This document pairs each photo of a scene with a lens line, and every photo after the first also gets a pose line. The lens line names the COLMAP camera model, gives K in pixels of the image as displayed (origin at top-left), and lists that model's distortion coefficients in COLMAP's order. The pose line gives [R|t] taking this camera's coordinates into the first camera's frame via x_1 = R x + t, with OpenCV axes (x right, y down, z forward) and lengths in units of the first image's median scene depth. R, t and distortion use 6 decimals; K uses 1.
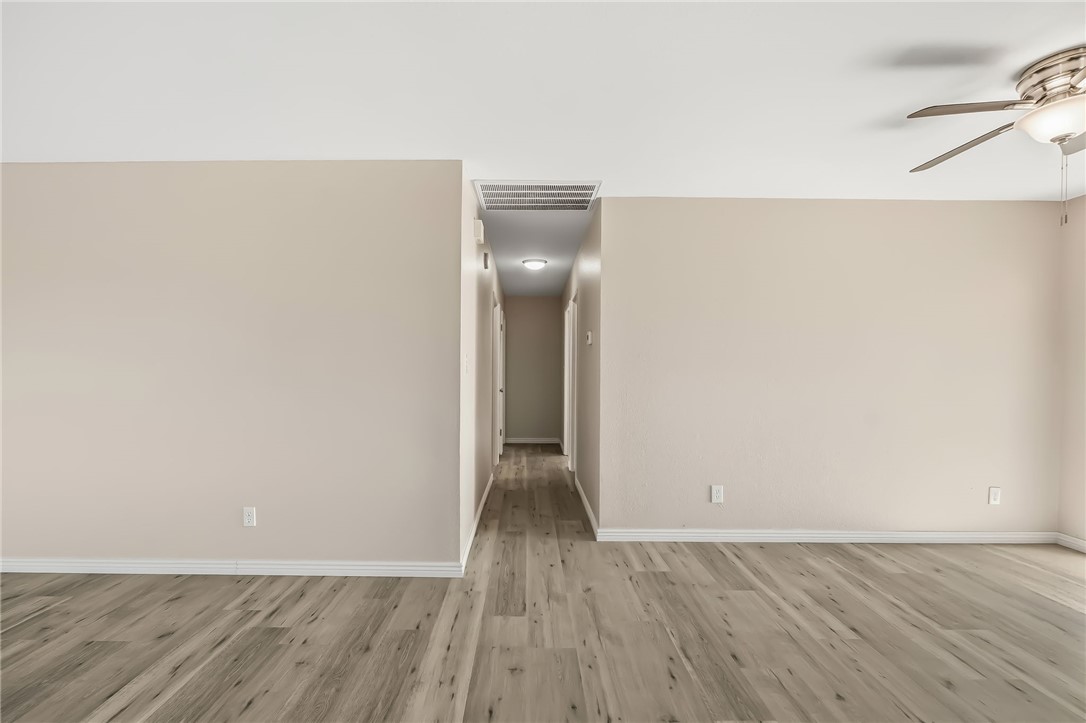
lens RADIAL K [[463.5, 0, 543.0], [0, 463.5, 361.5], [0, 0, 1]] dist [0.000164, 0.000227]
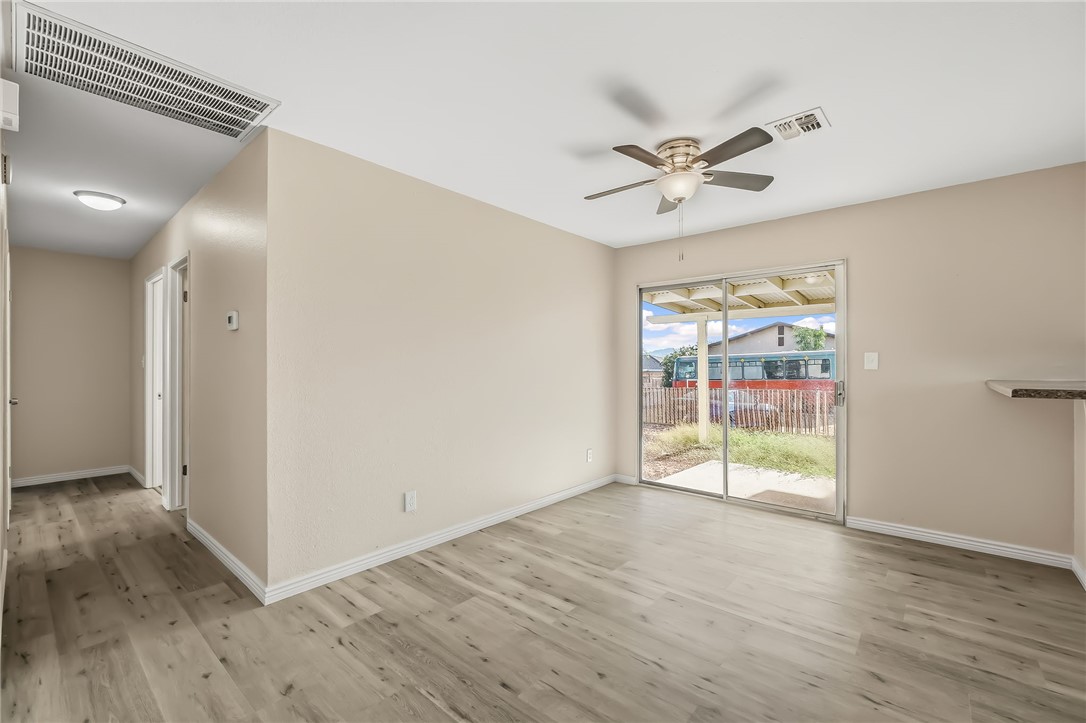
lens RADIAL K [[452.4, 0, 543.0], [0, 452.4, 361.5], [0, 0, 1]] dist [-0.005613, 0.000038]
pose [[0.673753, -0.001563, 0.738955, -0.120411], [-0.007364, 0.999934, 0.008830, 0.001639], [-0.738920, -0.011391, 0.673697, 0.242875]]
